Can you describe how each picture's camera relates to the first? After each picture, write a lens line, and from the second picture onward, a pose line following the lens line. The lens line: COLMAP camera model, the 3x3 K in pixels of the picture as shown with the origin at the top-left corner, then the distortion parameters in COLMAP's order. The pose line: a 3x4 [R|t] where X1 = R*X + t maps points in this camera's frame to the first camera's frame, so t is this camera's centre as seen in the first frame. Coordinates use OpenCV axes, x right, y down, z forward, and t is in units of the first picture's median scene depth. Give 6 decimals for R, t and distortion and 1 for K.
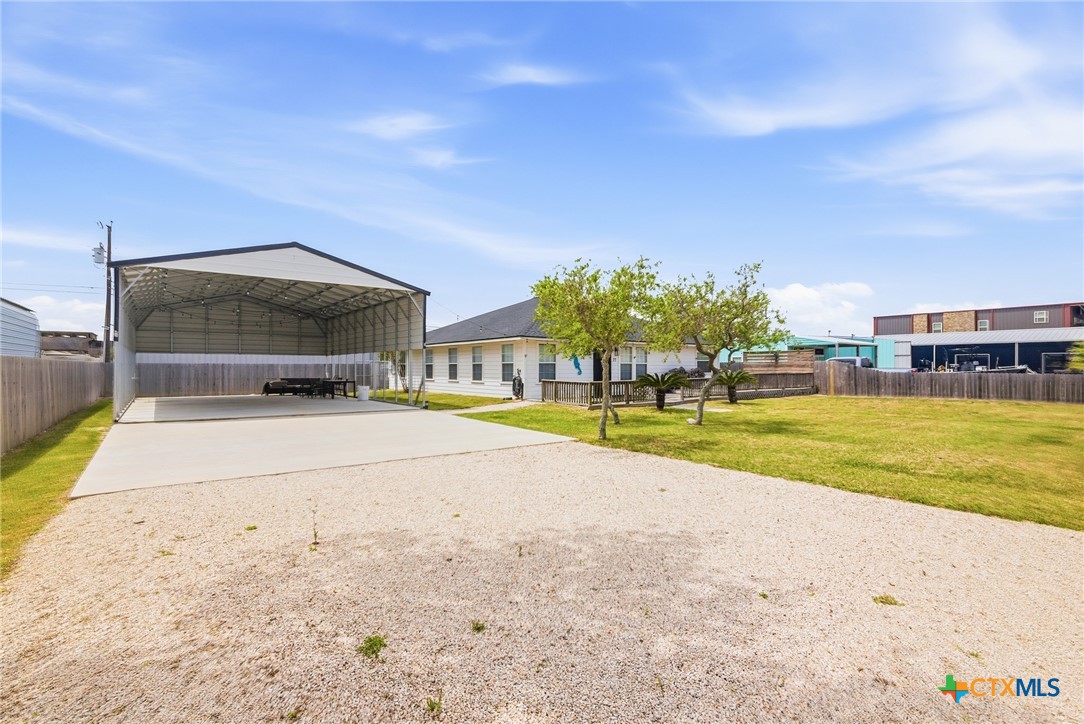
lens RADIAL K [[505.2, 0, 542.0], [0, 505.2, 362.0], [0, 0, 1]] dist [0.000123, -0.000066]
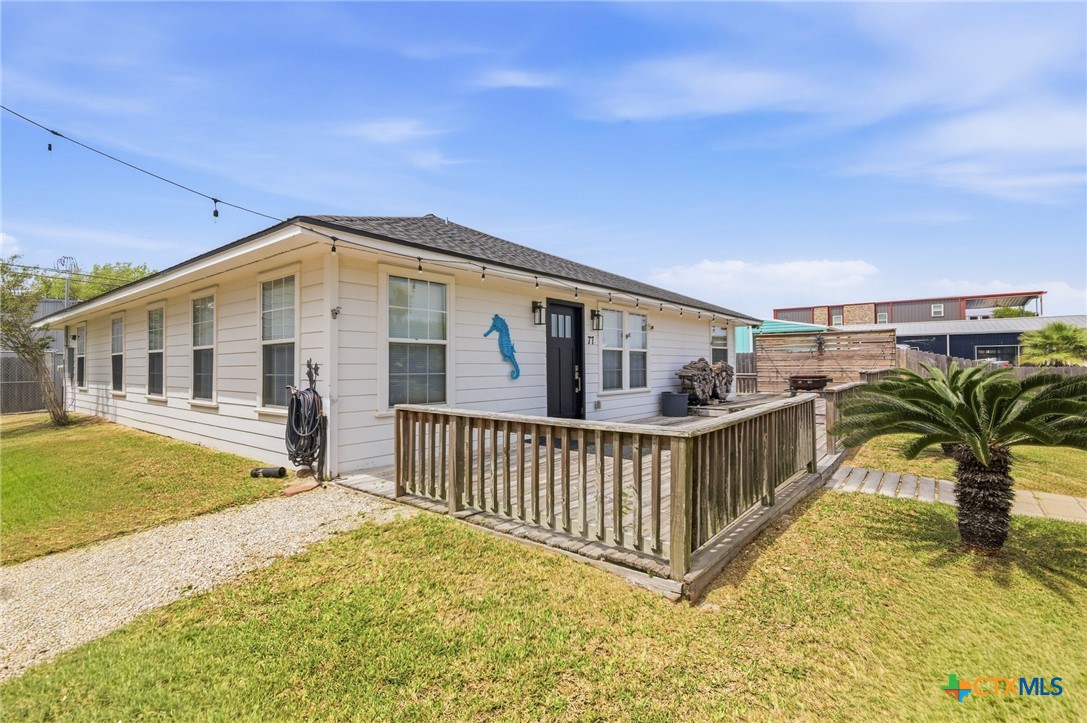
lens RADIAL K [[506.6, 0, 543.5], [0, 506.6, 361.5], [0, 0, 1]] dist [0.000123, -0.000066]
pose [[0.968329, -0.004964, 0.249629, 0.006858], [0.004516, 0.999987, 0.002367, 0.012407], [-0.249638, -0.001165, 0.968339, 0.656960]]
